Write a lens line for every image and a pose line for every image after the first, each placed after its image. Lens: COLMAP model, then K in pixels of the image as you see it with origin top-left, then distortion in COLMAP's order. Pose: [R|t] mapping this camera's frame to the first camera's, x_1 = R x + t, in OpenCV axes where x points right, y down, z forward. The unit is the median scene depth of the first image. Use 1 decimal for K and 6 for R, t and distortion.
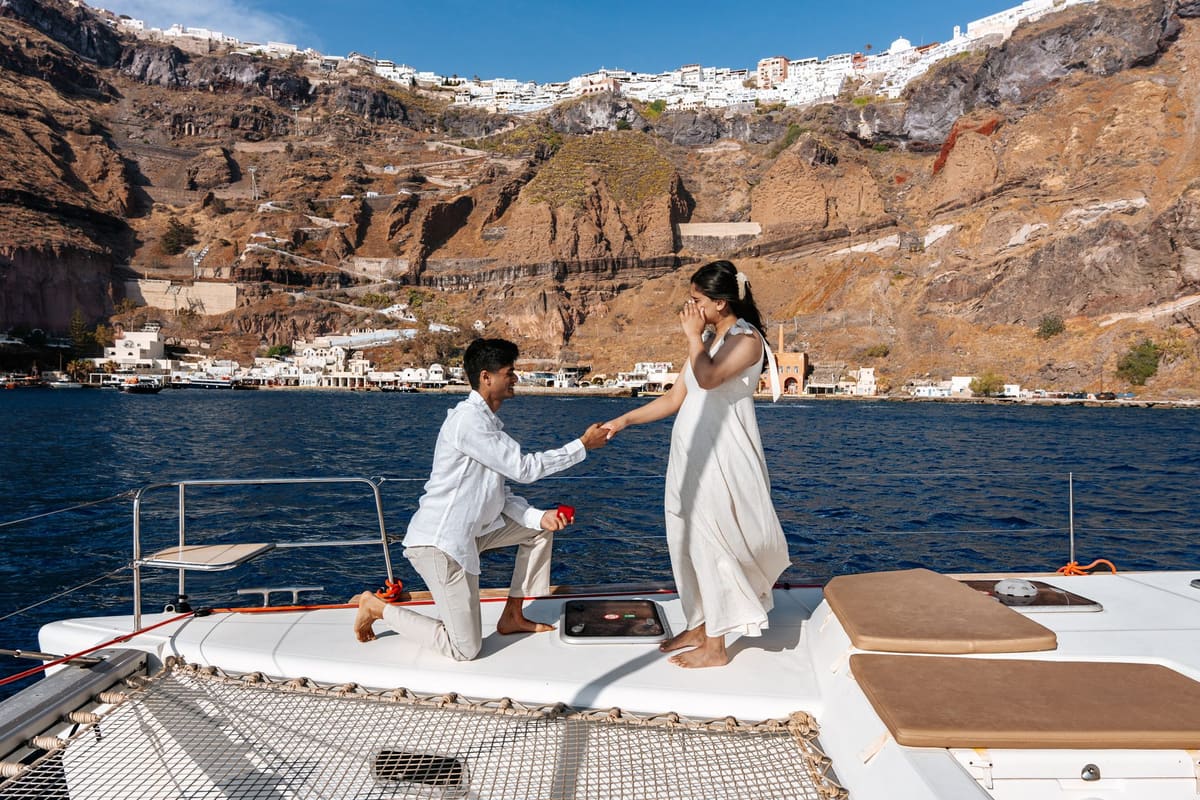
lens RADIAL K [[804.7, 0, 600.0], [0, 804.7, 400.0], [0, 0, 1]] dist [-0.001735, -0.015951]
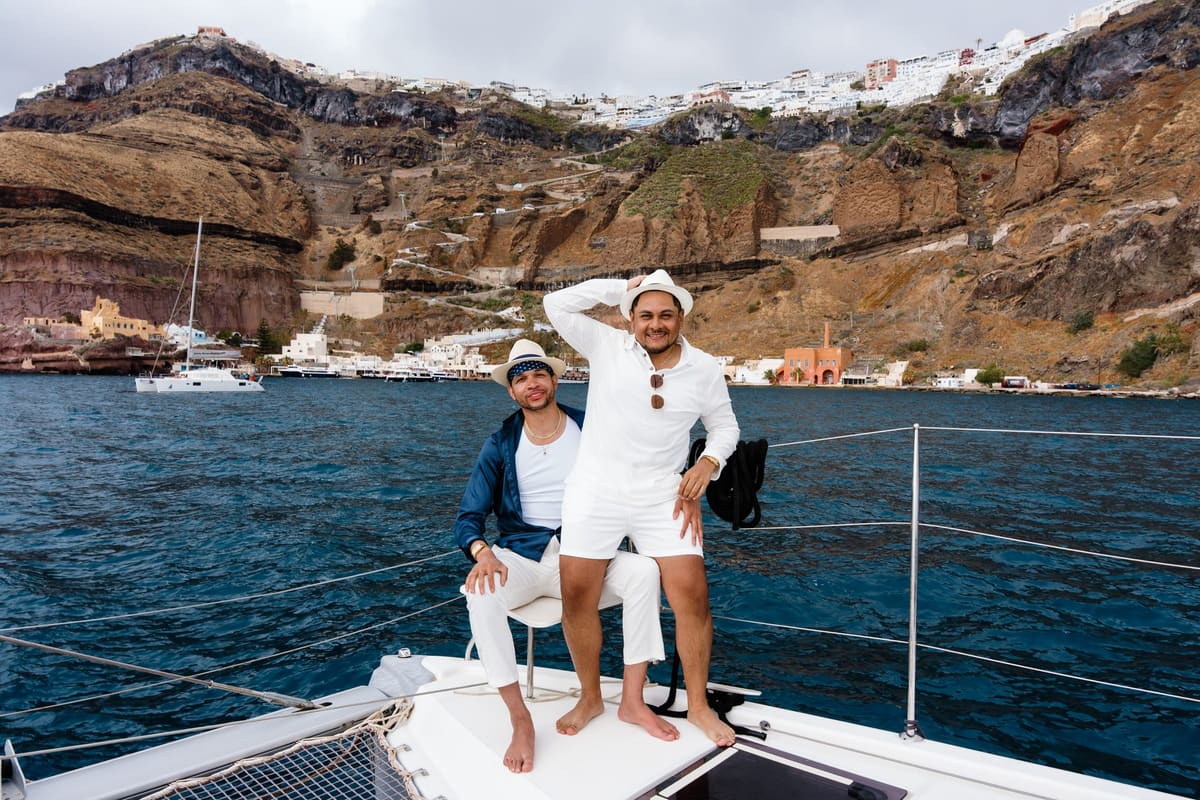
lens RADIAL K [[804.7, 0, 600.0], [0, 804.7, 400.0], [0, 0, 1]] dist [-0.001735, -0.015951]
pose [[0.978604, 0.008298, -0.205587, 0.110845], [-0.005945, 0.999910, 0.012061, 0.001915], [0.205669, -0.010581, 0.978565, -0.120553]]
